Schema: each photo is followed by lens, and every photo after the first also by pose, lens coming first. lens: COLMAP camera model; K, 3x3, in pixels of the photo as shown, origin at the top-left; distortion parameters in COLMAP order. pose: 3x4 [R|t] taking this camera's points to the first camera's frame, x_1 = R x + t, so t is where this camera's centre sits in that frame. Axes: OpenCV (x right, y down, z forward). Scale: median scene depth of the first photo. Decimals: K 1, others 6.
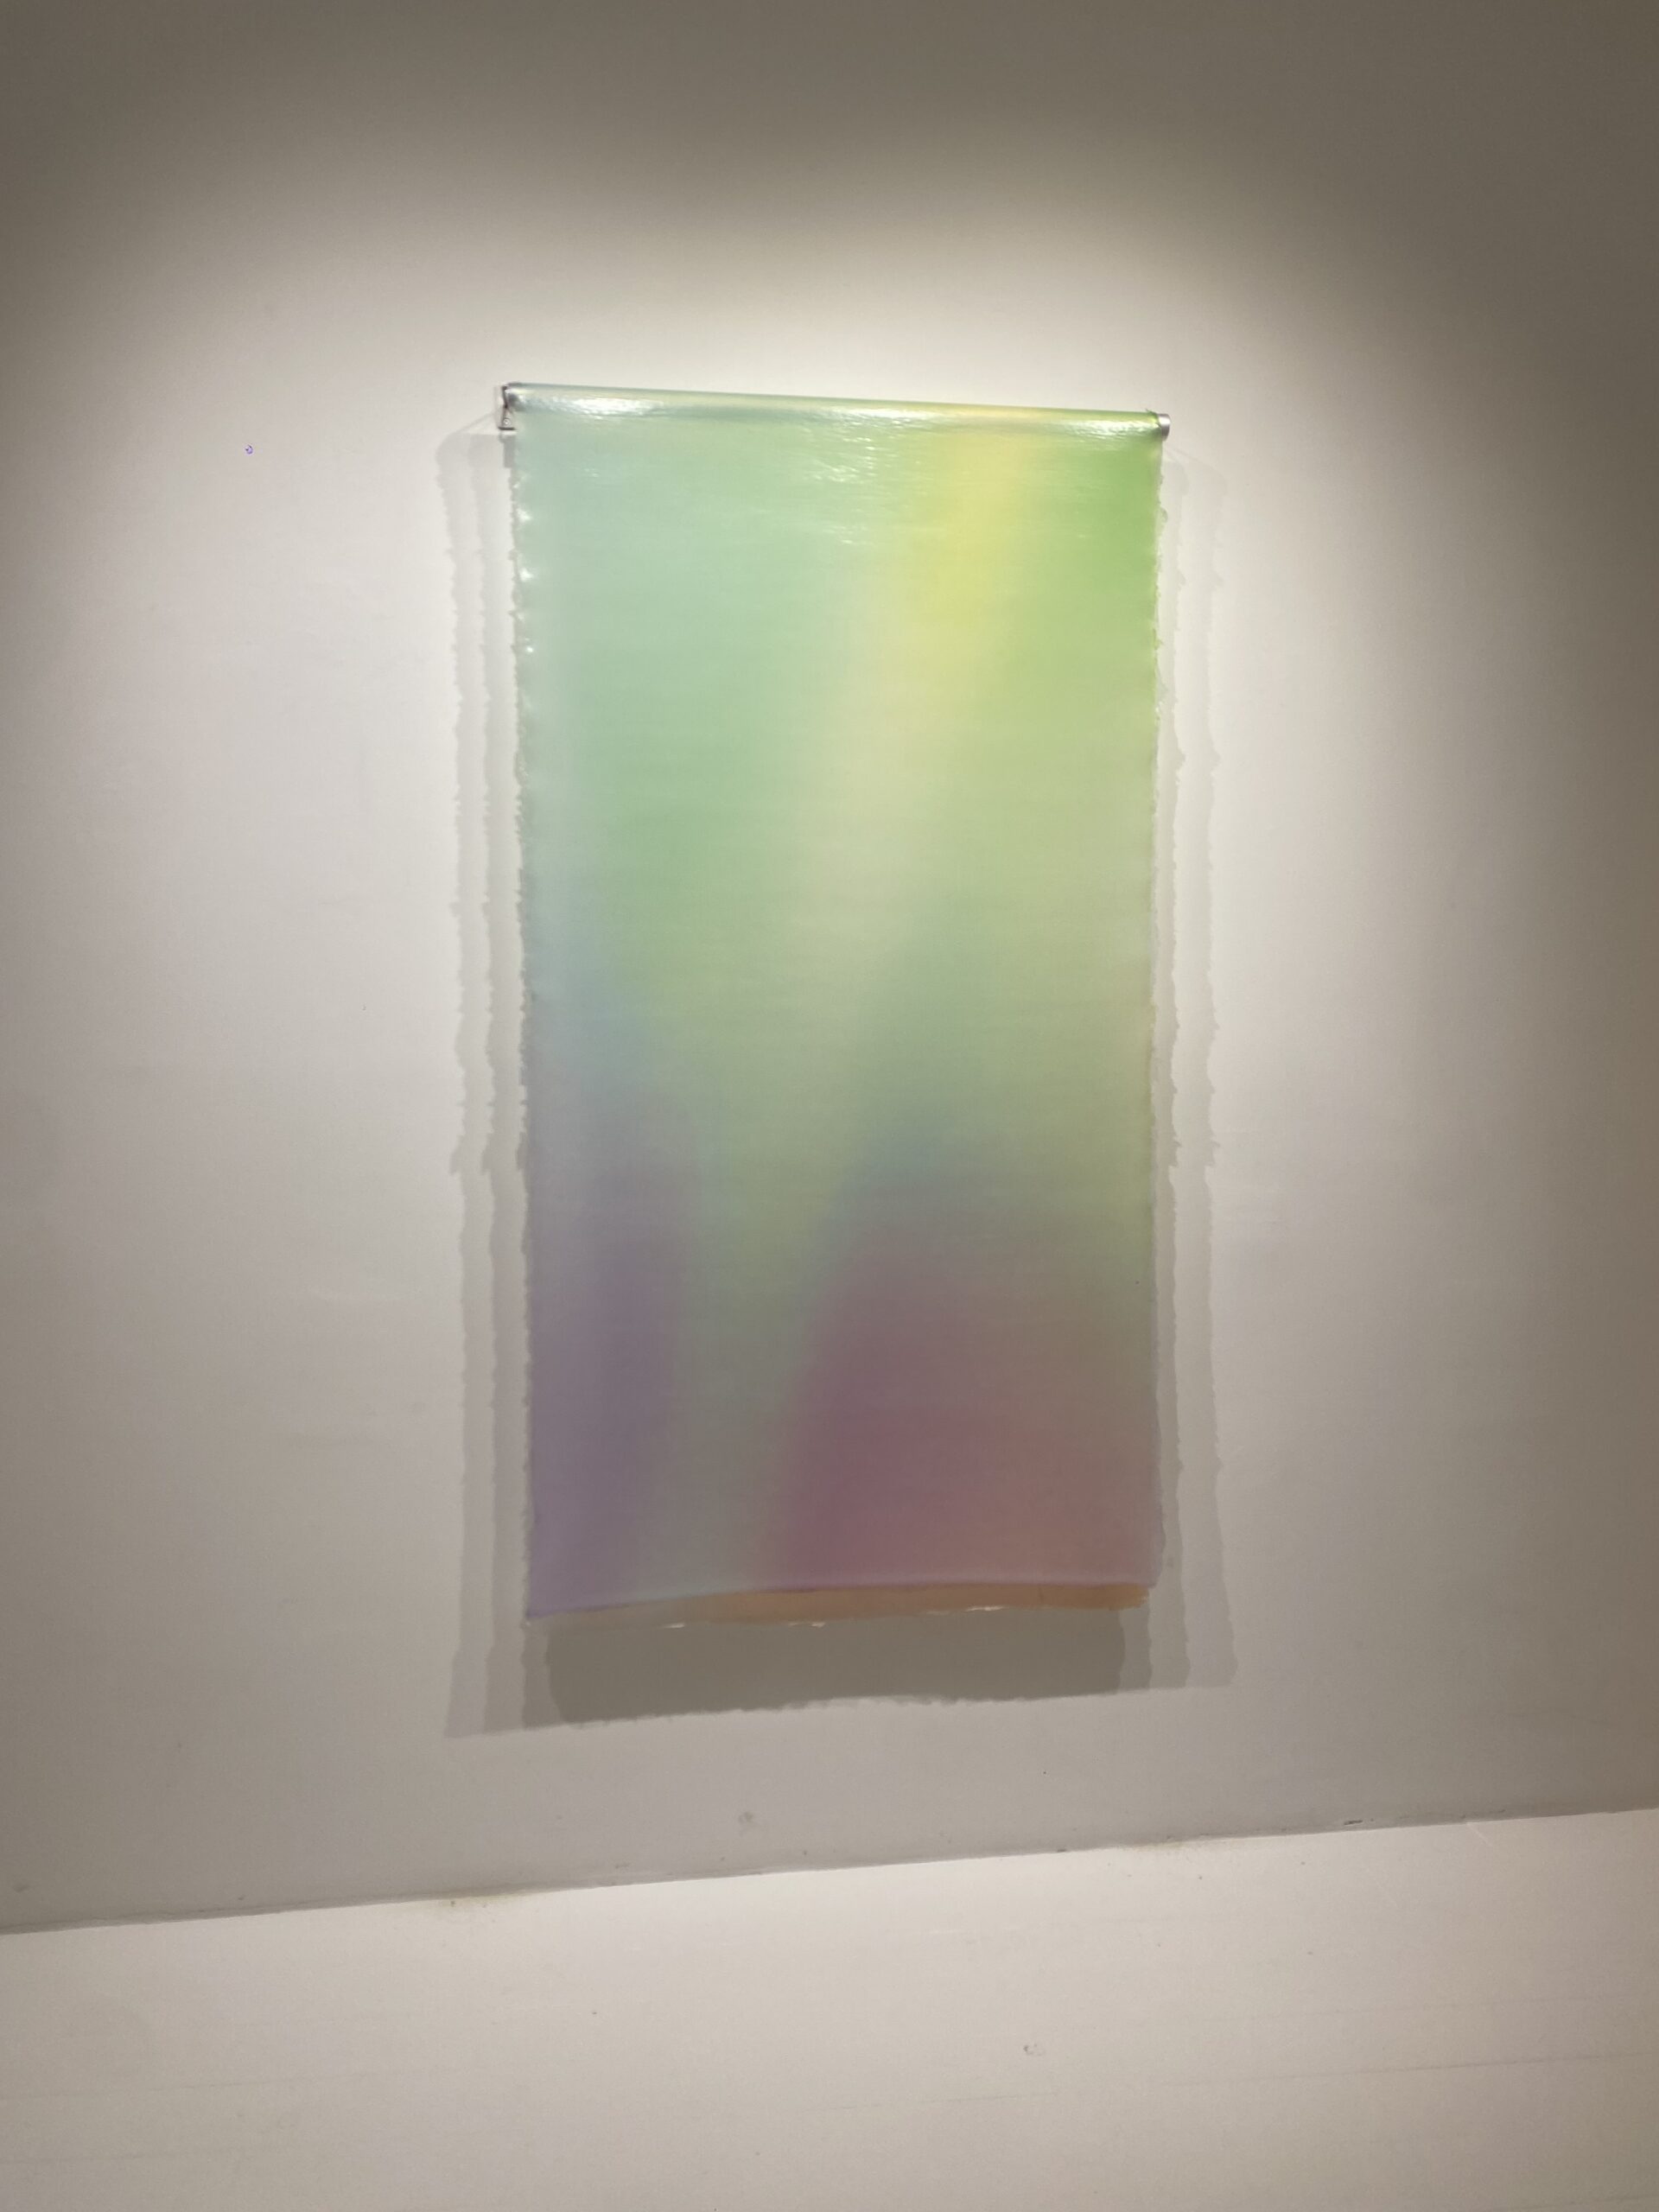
lens RADIAL K [[1676.3, 0, 829.6], [0, 1676.3, 1114.3], [0, 0, 1]] dist [0.010123, -0.003791]
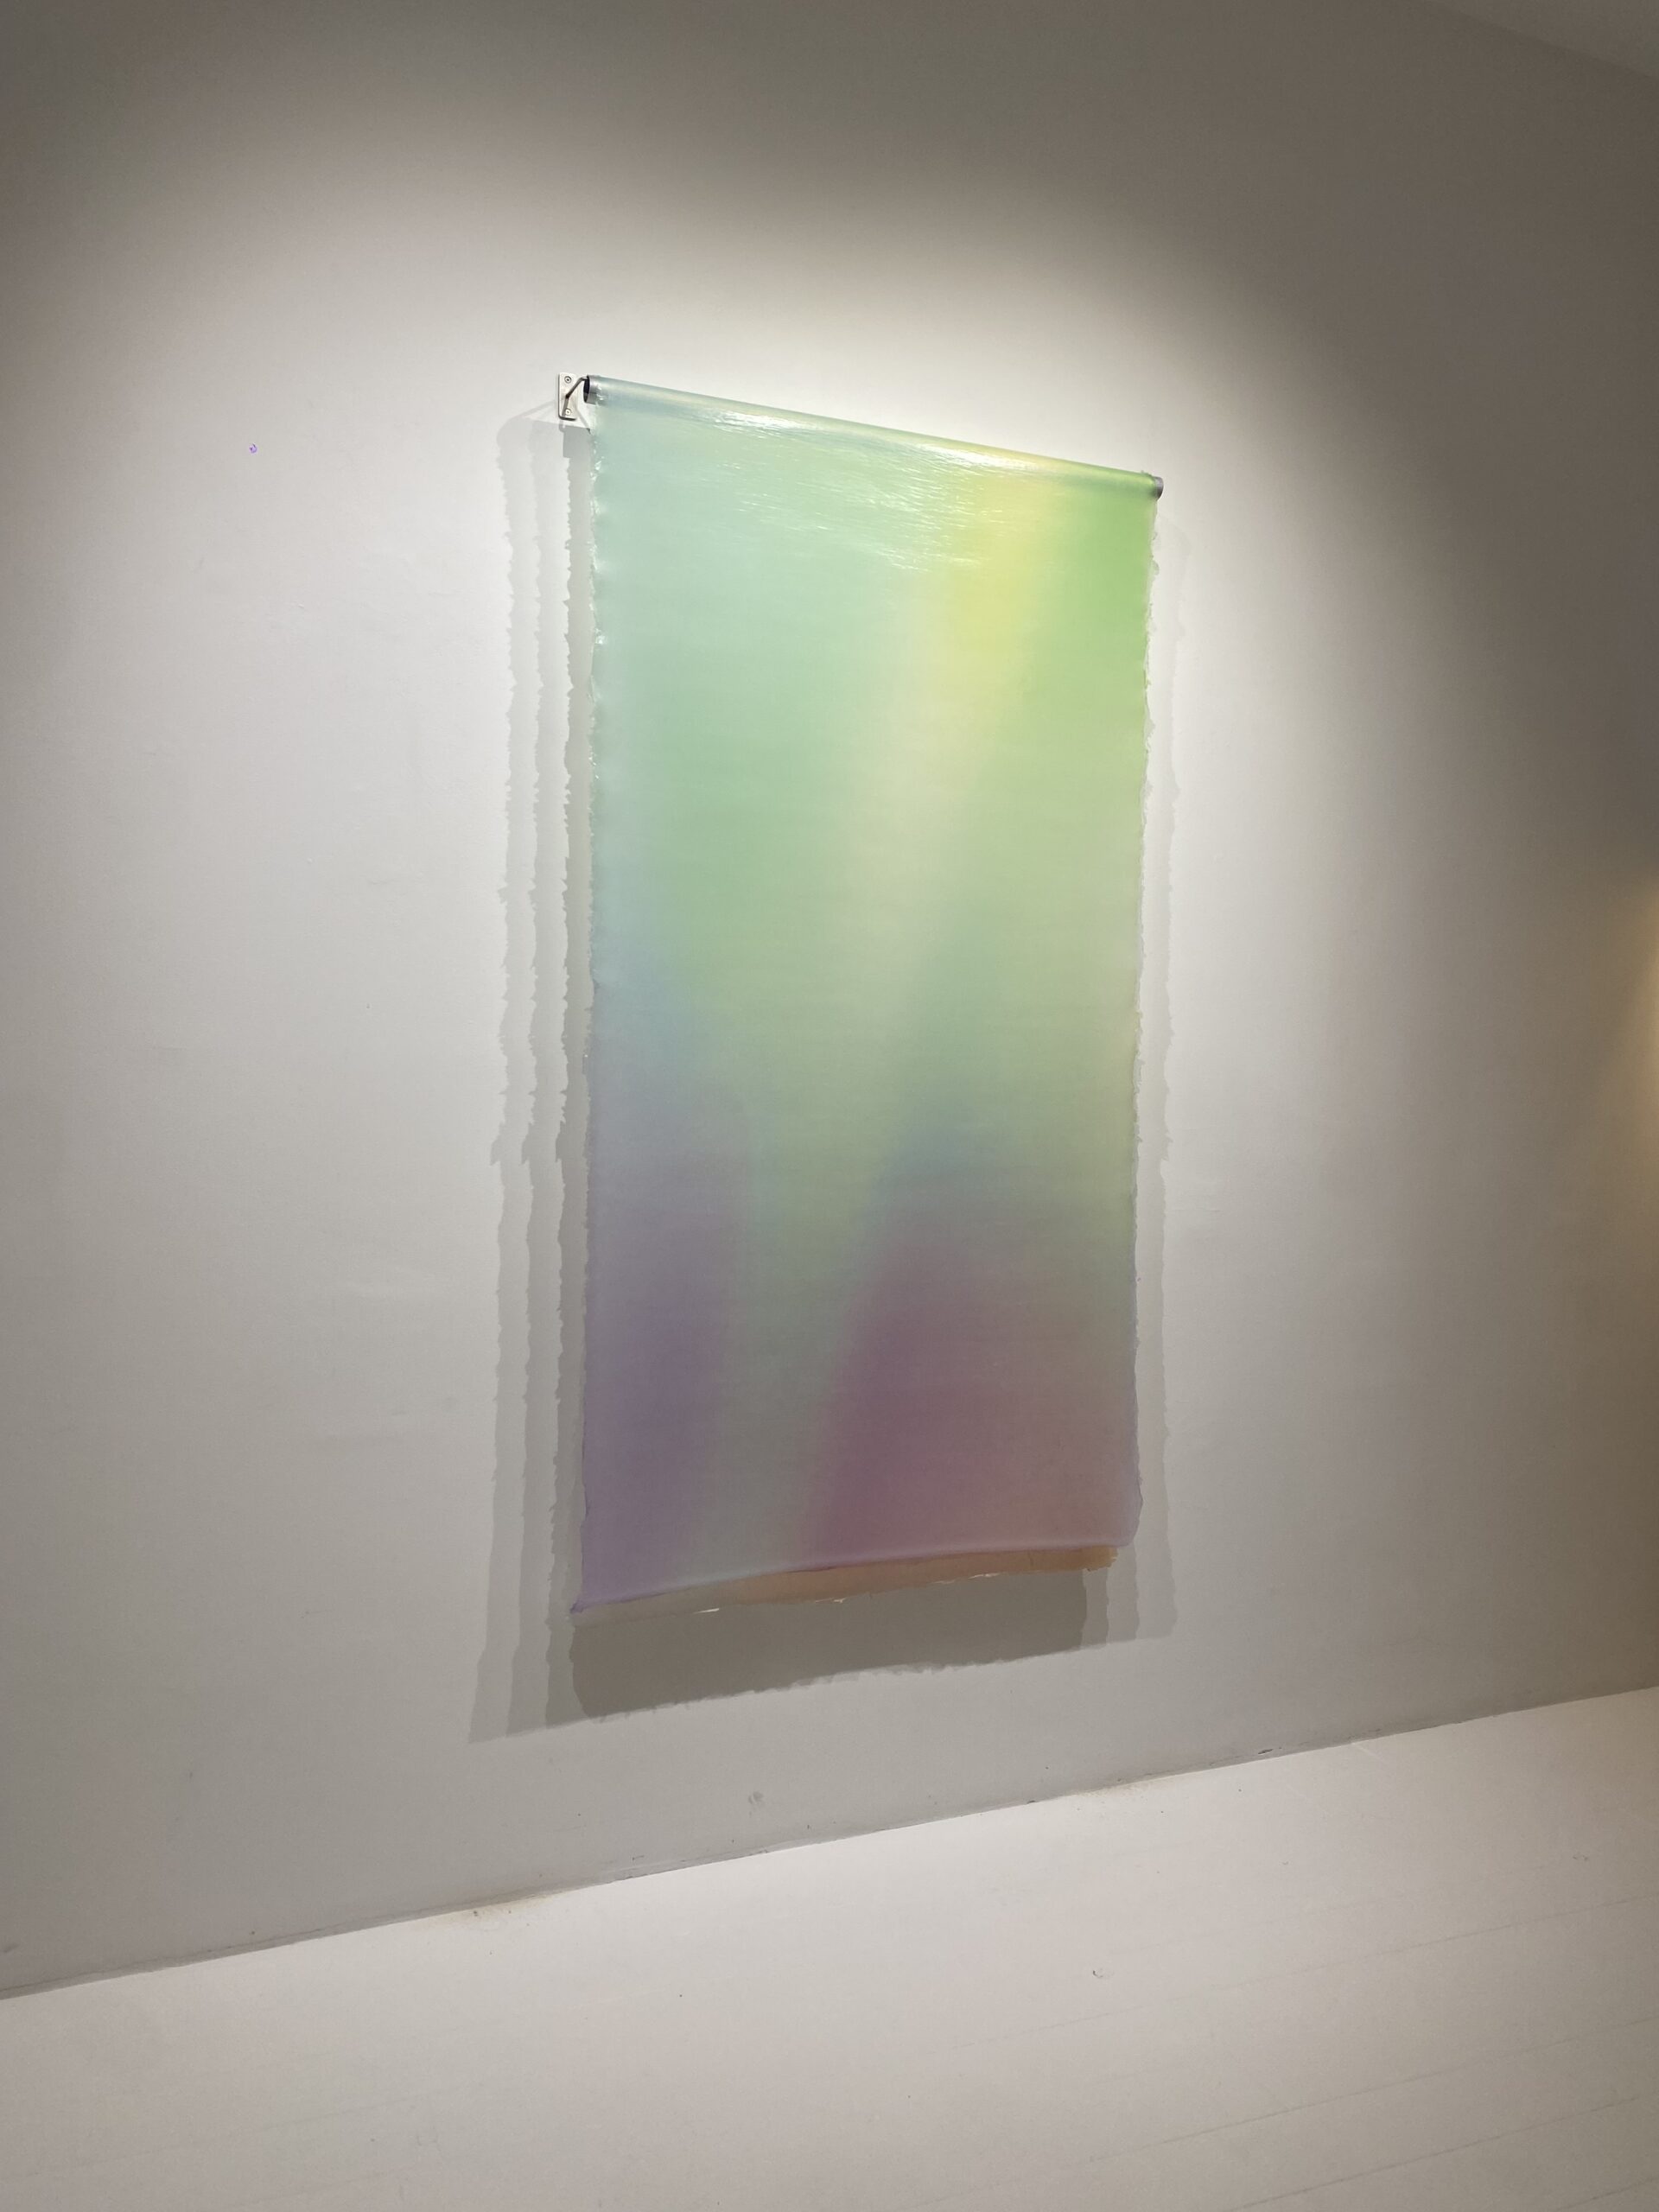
lens RADIAL K [[1676.3, 0, 829.3], [0, 1676.3, 1100.6], [0, 0, 1]] dist [0.010123, -0.003791]
pose [[0.963512, 0.013092, 0.267346, -0.294819], [-0.008421, 0.999791, -0.018613, 0.015169], [-0.267534, 0.015683, 0.963421, -0.000213]]
